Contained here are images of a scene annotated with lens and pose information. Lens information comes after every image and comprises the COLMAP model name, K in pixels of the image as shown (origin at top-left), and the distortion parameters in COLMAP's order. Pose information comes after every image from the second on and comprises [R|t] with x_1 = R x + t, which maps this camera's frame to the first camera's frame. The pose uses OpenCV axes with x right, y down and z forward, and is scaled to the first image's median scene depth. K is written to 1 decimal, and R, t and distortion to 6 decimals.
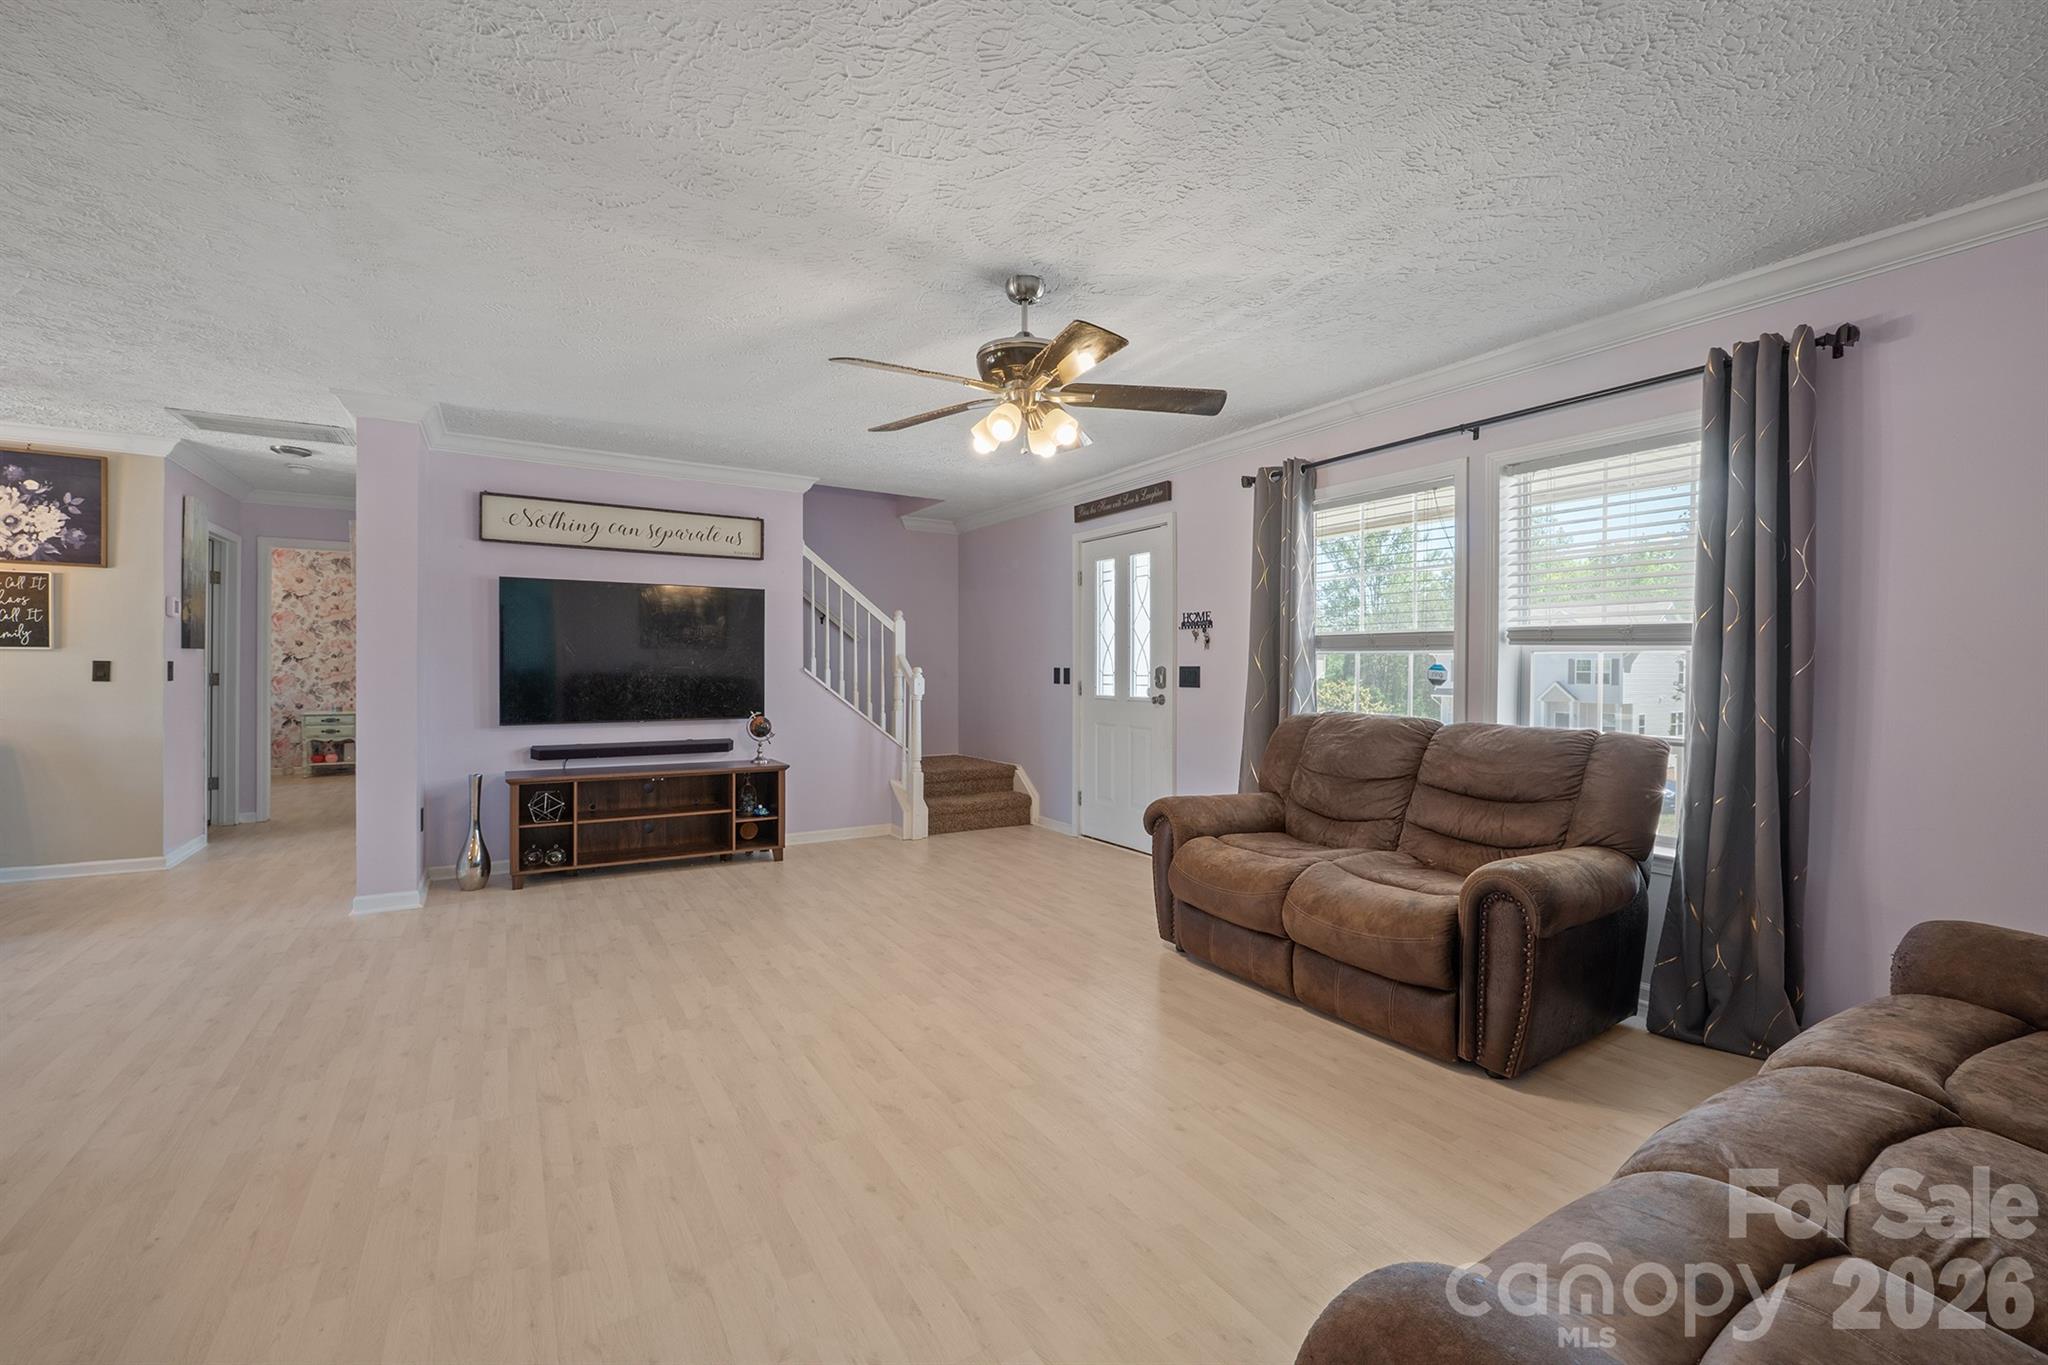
lens RADIAL K [[852.5, 0, 1044.7], [0, 852.5, 677.5], [0, 0, 1]] dist [-0.006907, -0.001223]
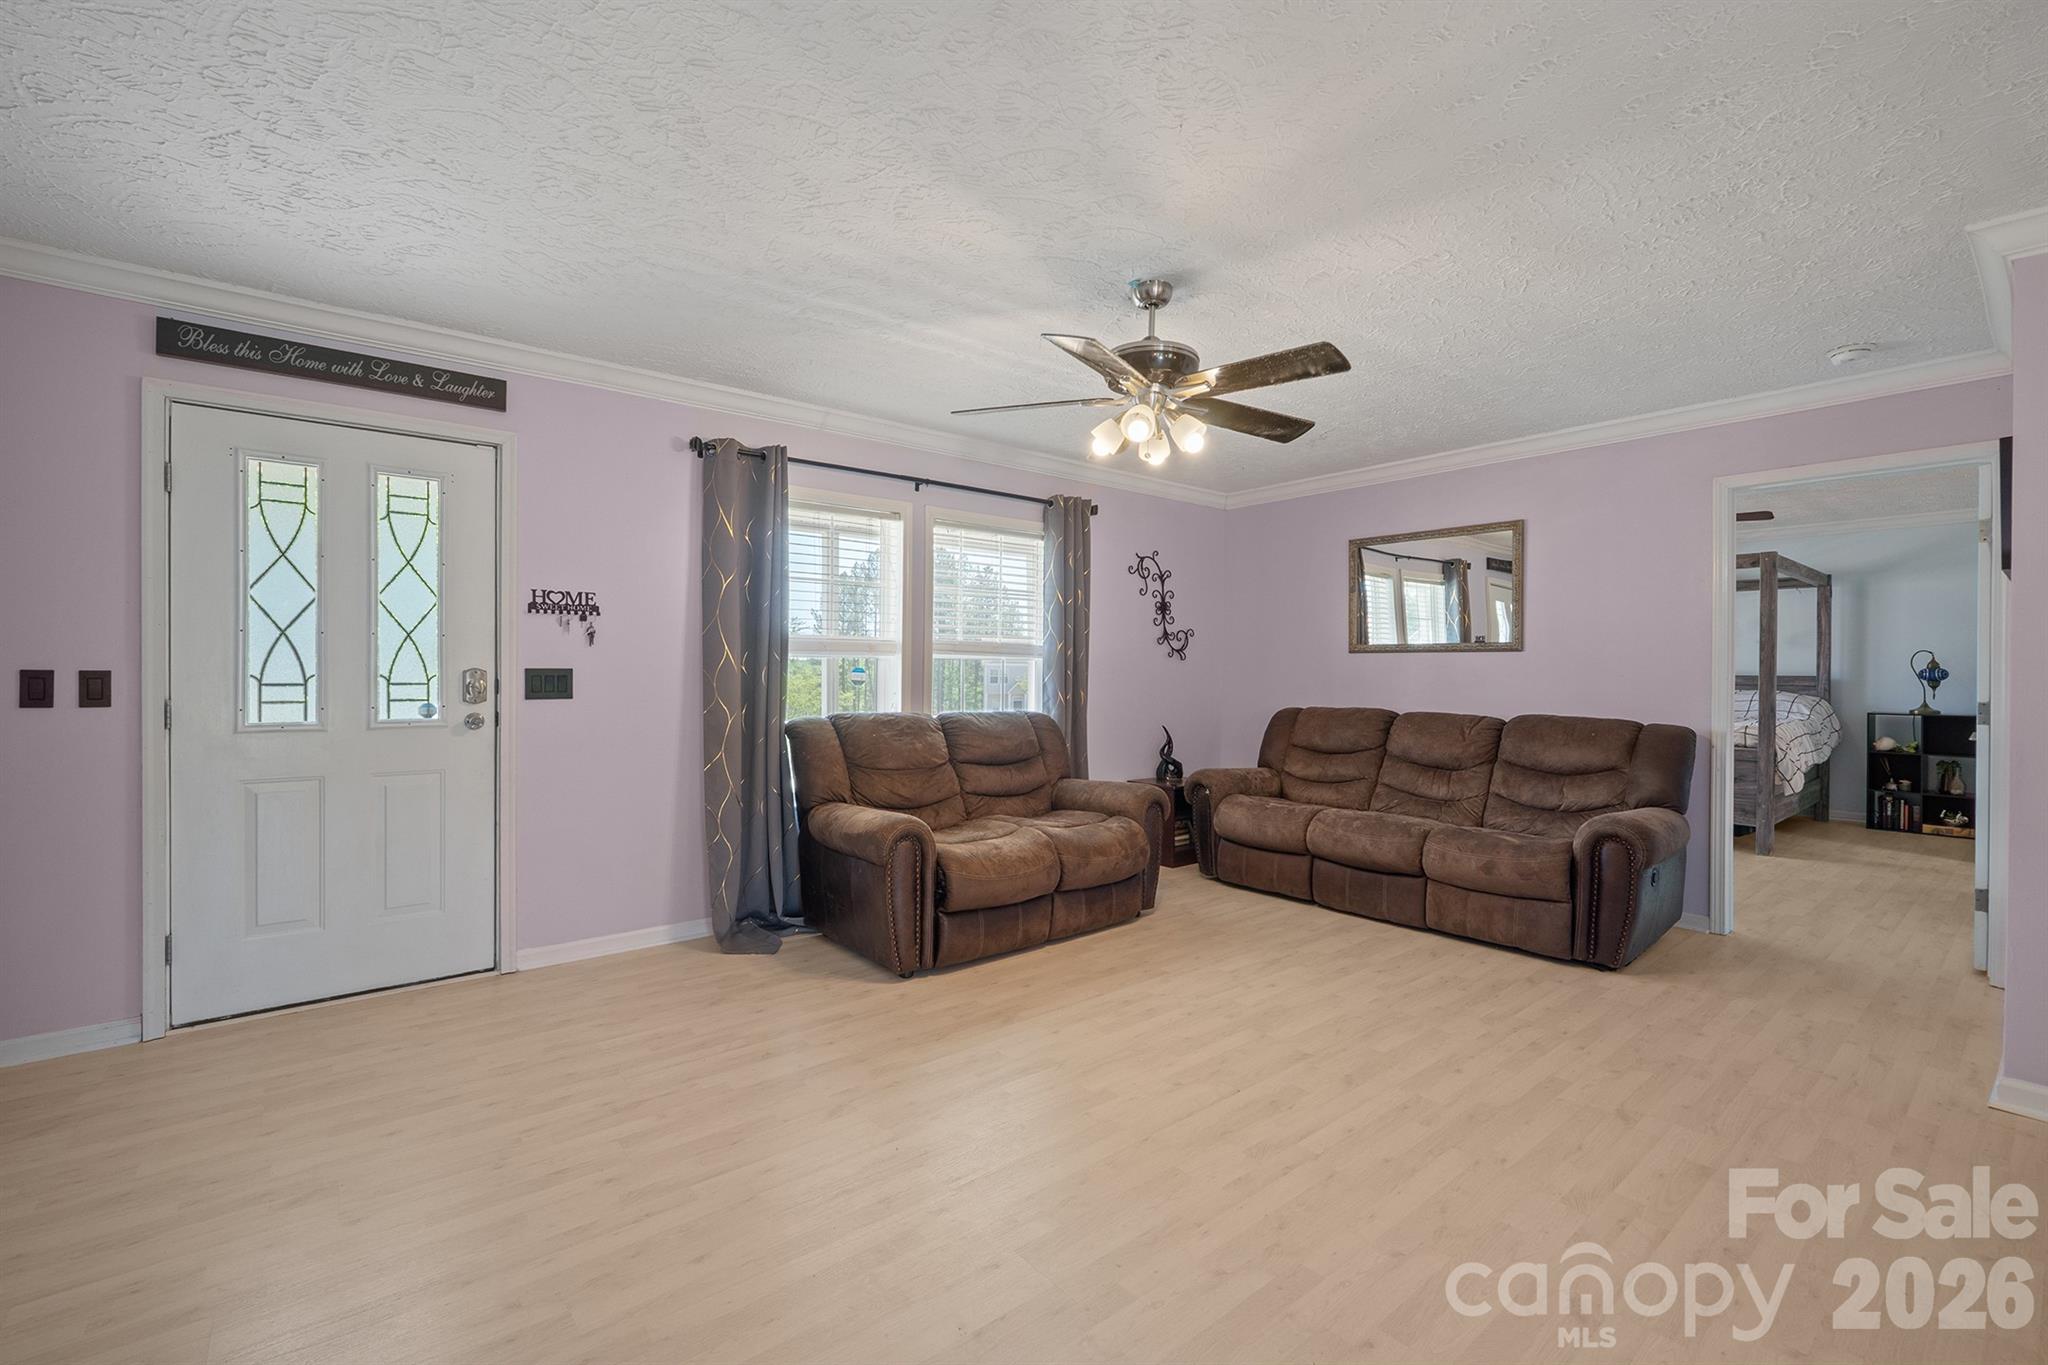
lens RADIAL K [[852.5, 0, 1021.6], [0, 852.5, 676.0], [0, 0, 1]] dist [-0.006907, -0.001223]
pose [[-0.106949, -0.012036, 0.994192, -0.564584], [0.006115, 0.999900, 0.012763, -0.013526], [-0.994246, 0.007445, -0.106865, 0.710929]]
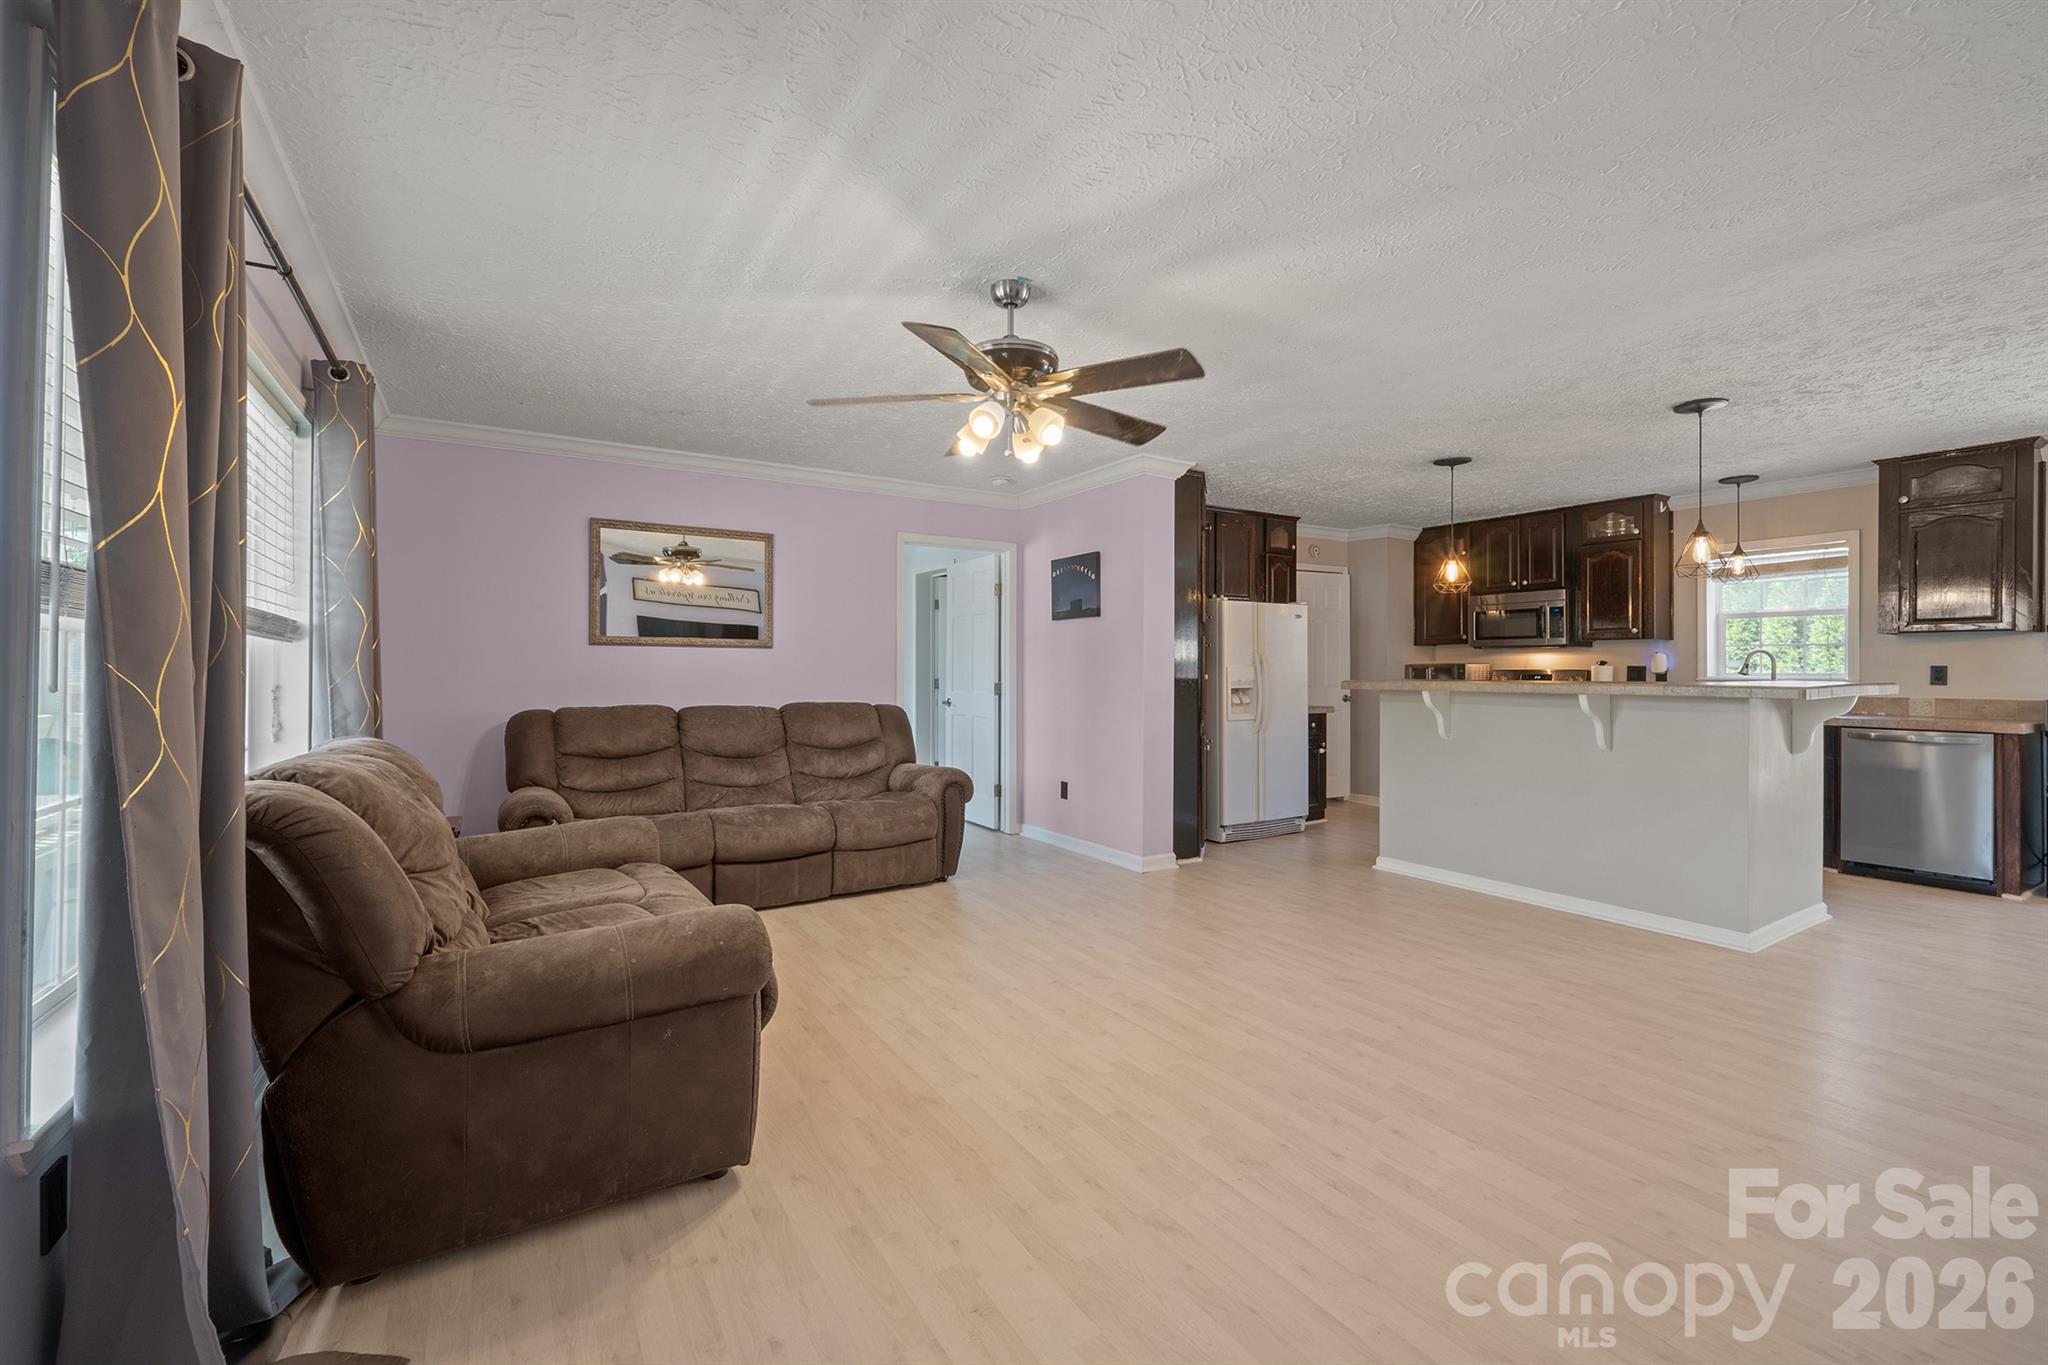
lens RADIAL K [[852.5, 0, 1018.2], [0, 852.5, 668.1], [0, 0, 1]] dist [-0.006907, -0.001223]
pose [[-0.999487, -0.008588, 0.030866, -0.037763], [-0.008249, 0.999905, 0.011073, -0.014521], [-0.030958, 0.010812, -0.999462, 1.132240]]
